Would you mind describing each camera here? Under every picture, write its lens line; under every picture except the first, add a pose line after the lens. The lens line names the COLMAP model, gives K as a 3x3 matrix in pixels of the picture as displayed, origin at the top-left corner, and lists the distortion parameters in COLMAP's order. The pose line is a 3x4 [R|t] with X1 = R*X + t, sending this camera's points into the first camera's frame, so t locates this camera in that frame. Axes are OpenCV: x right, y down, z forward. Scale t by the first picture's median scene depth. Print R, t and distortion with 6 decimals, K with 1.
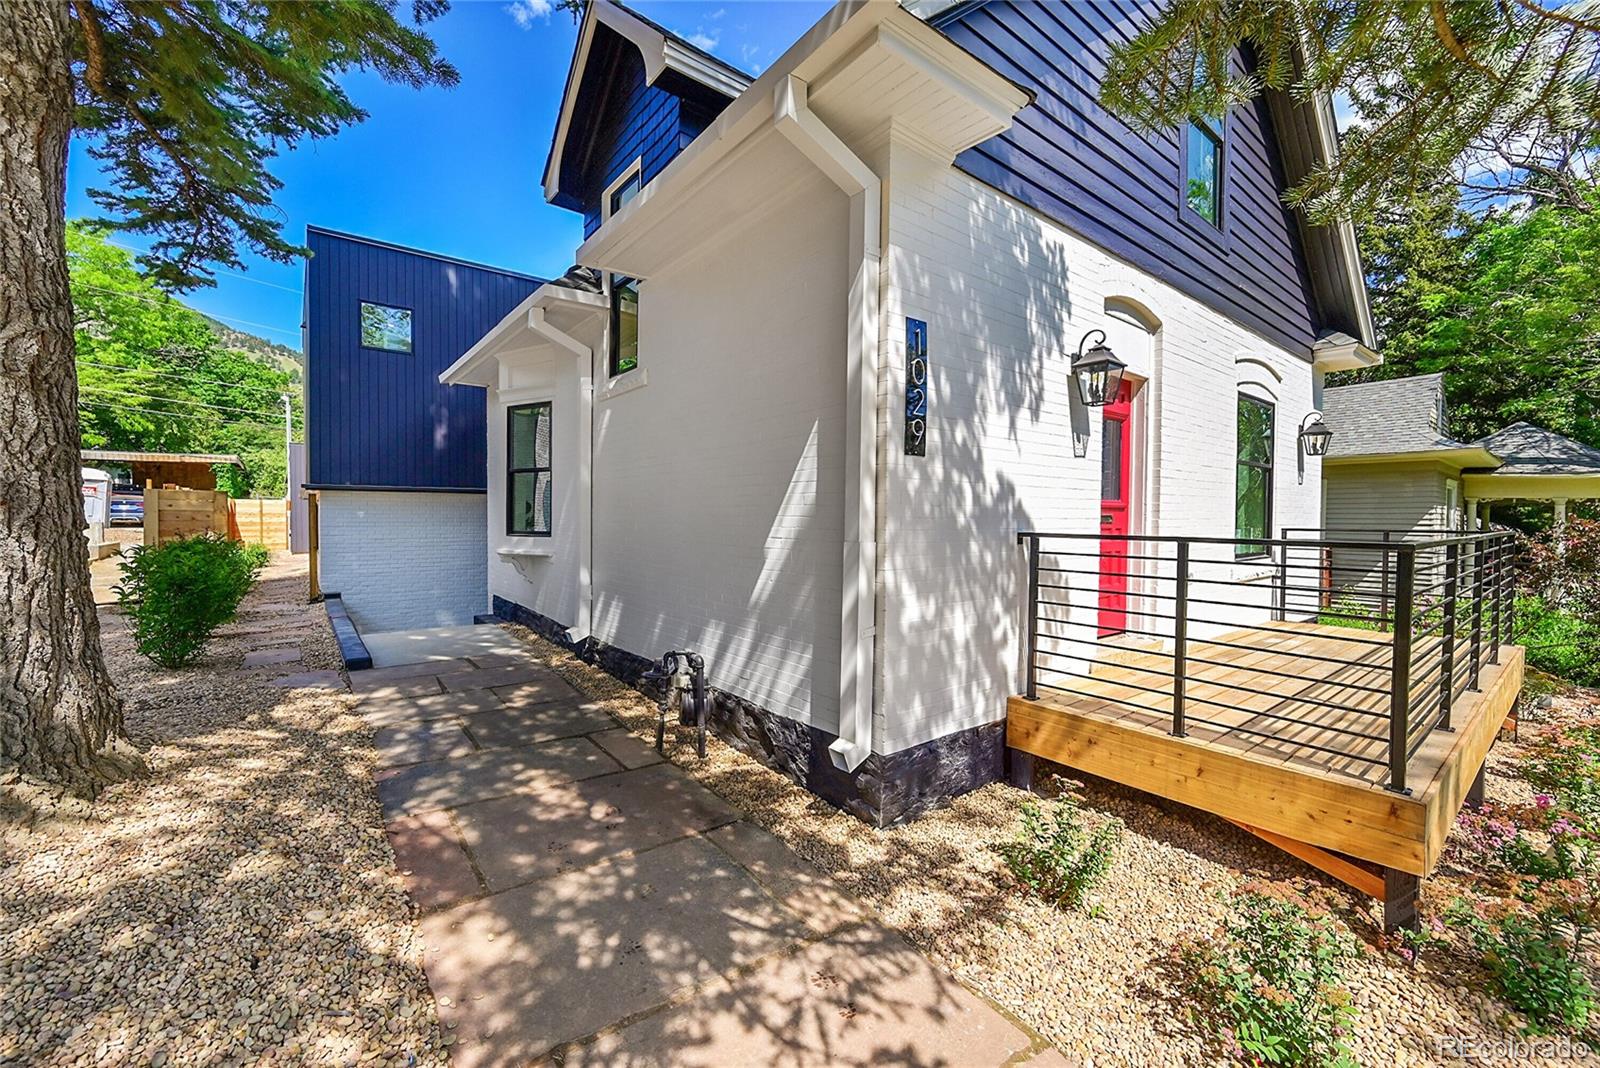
lens RADIAL K [[646.8, 0, 784.0], [0, 646.8, 528.5], [0, 0, 1]] dist [0.003182, 0.000215]
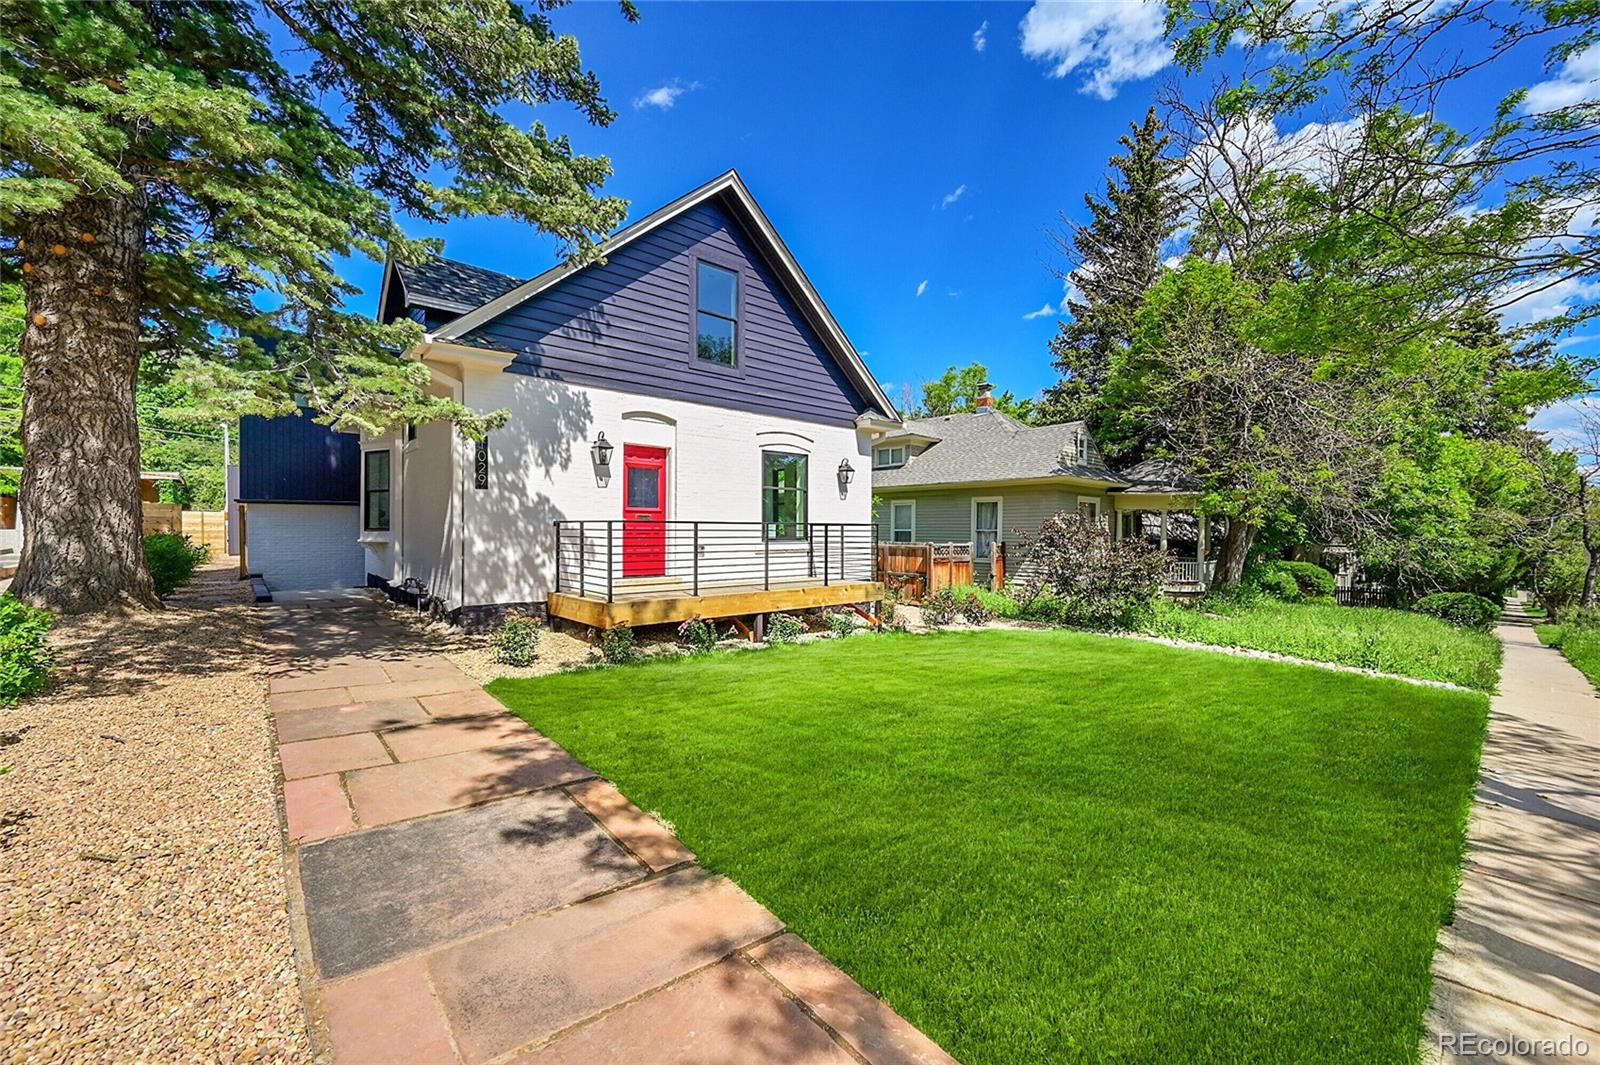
lens RADIAL K [[639.8, 0, 774.1], [0, 639.8, 533.1], [0, 0, 1]] dist [0.016881, -0.000197]
pose [[0.998870, -0.000586, 0.047522, 1.047544], [0.001401, 0.999853, -0.017114, 0.099878], [-0.047505, 0.017162, 0.998724, -1.335747]]
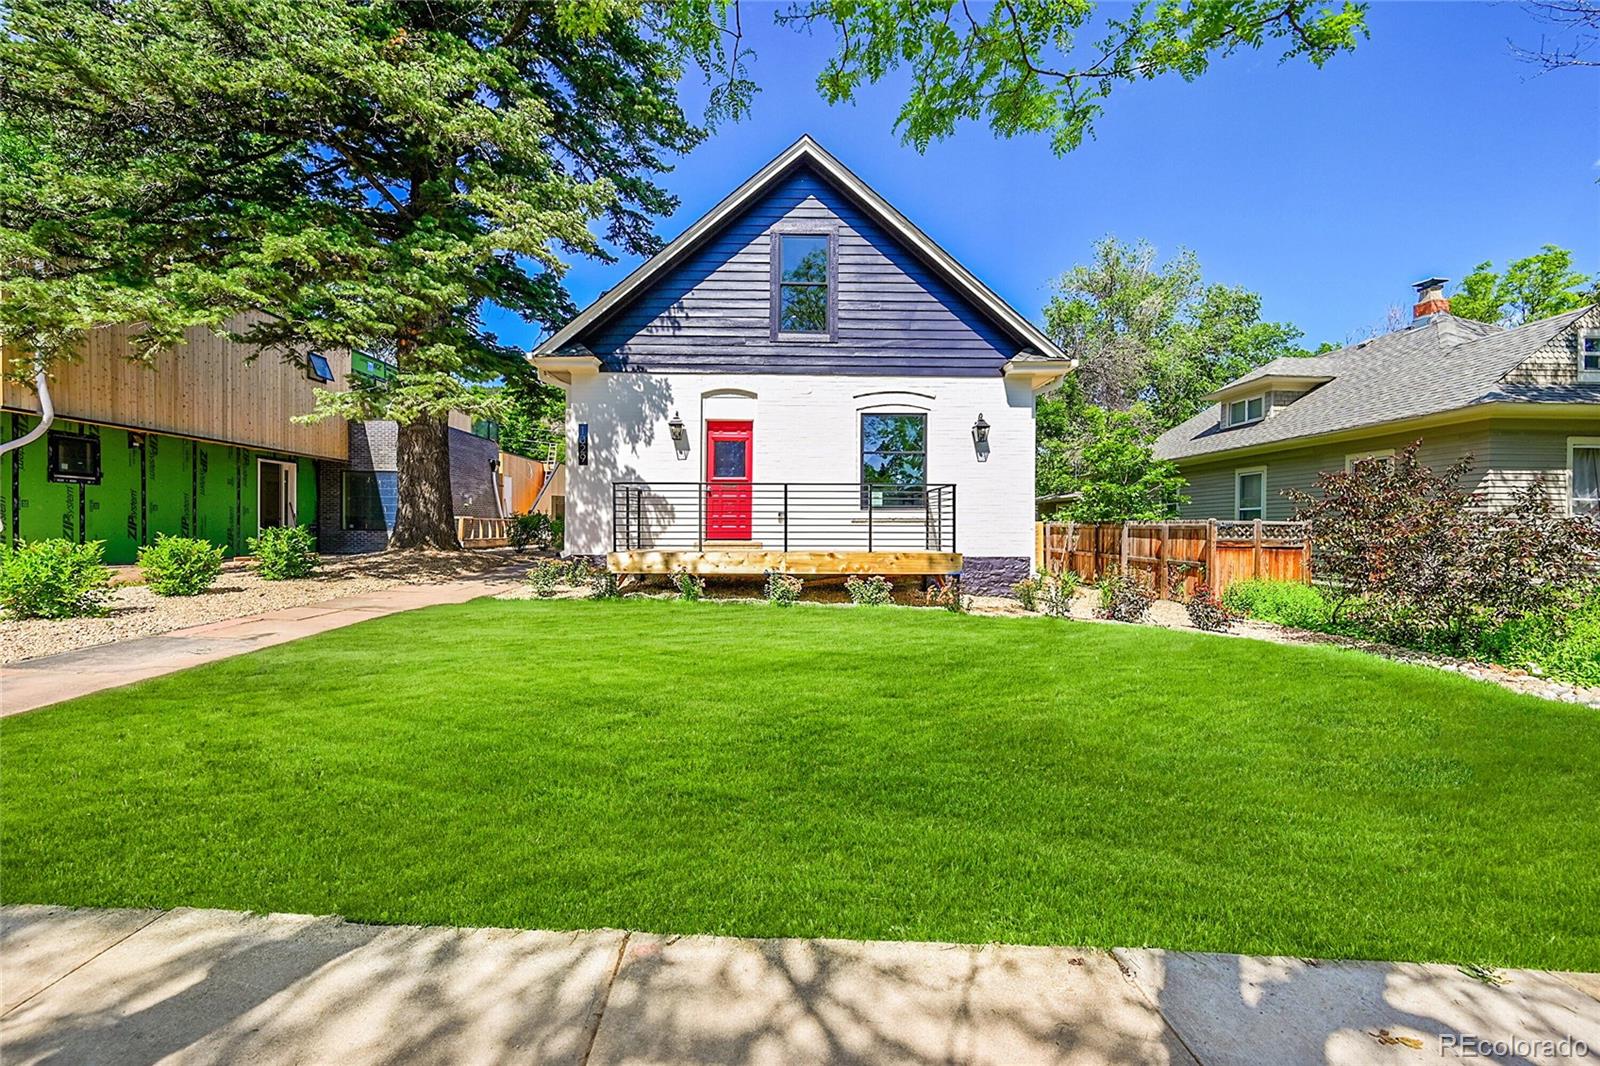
lens RADIAL K [[631.4, 0, 795.9], [0, 631.4, 532.6], [0, 0, 1]] dist [0.002519, -0.000529]
pose [[0.795808, 0.007261, -0.605506, 2.581822], [-0.016996, 0.999802, -0.010349, 0.225255], [0.605311, 0.018527, 0.795774, -0.772453]]
